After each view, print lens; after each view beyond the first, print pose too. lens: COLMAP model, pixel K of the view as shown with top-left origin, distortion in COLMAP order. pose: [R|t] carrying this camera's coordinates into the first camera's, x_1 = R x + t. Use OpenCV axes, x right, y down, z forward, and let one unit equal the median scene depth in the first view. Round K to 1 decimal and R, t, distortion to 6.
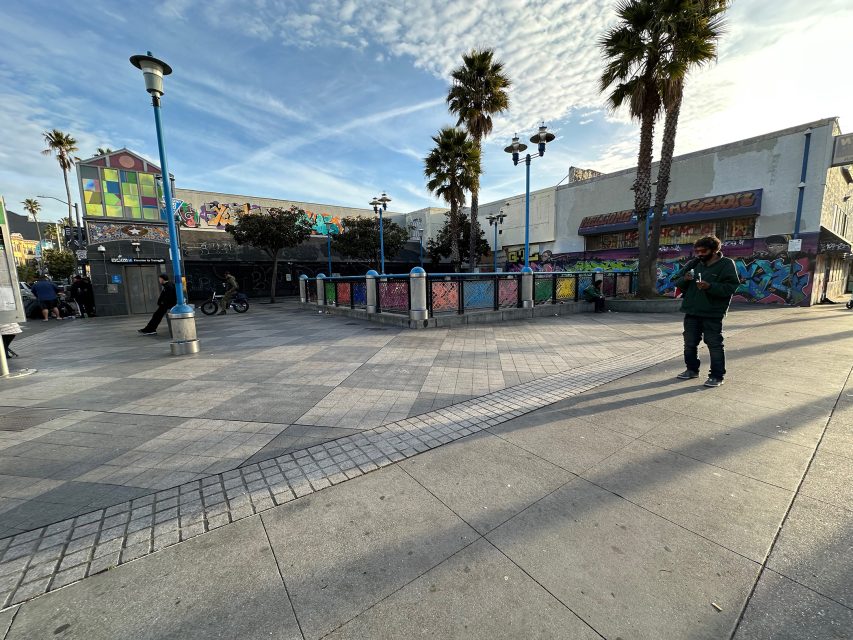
lens RADIAL K [[336.6, 0, 428.5], [0, 336.6, 321.4], [0, 0, 1]] dist [-0.000567, -0.000093]
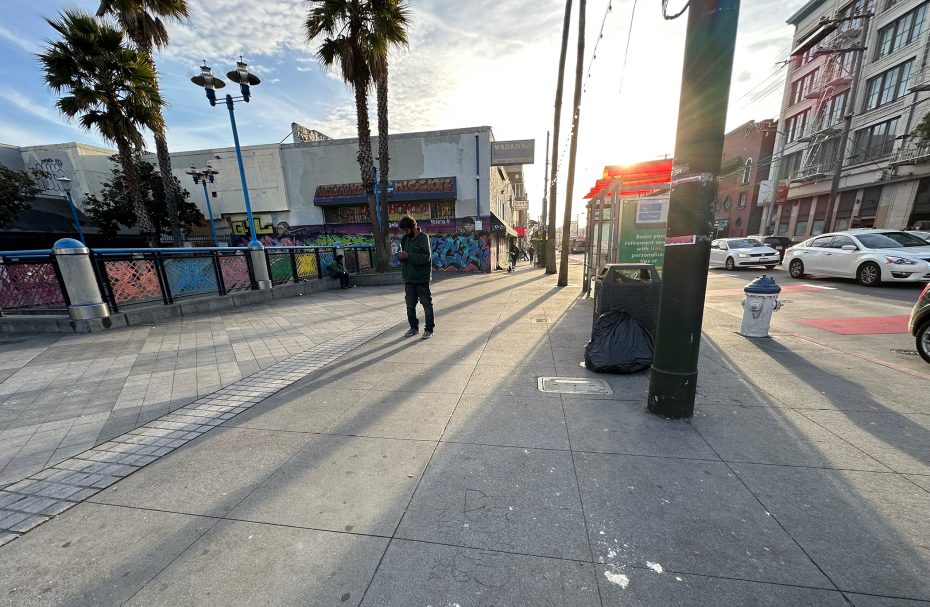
lens RADIAL K [[367.2, 0, 462.6], [0, 367.2, 349.4], [0, 0, 1]] dist [-0.000349, -0.000146]
pose [[0.725529, -0.188078, 0.661992, 0.006817], [0.104934, 0.980916, 0.163682, 0.007258], [-0.680144, -0.049290, 0.731420, -0.028758]]
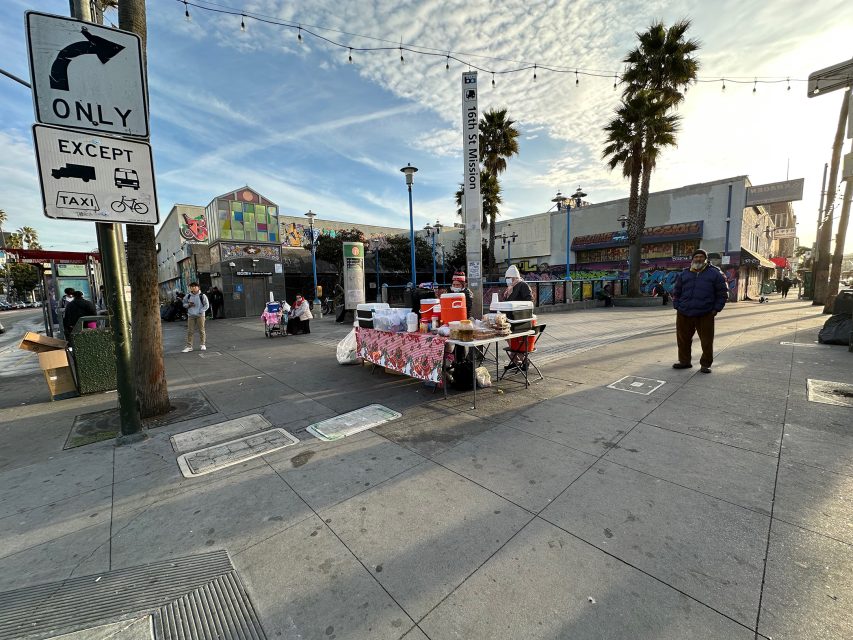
lens RADIAL K [[336.6, 0, 426.7], [0, 336.6, 321.3], [0, 0, 1]] dist [-0.000567, -0.000093]
pose [[0.994694, -0.020481, 0.100820, -0.359898], [0.023167, 0.999405, -0.025544, 0.046438], [-0.100237, 0.027744, 0.994577, -0.319545]]
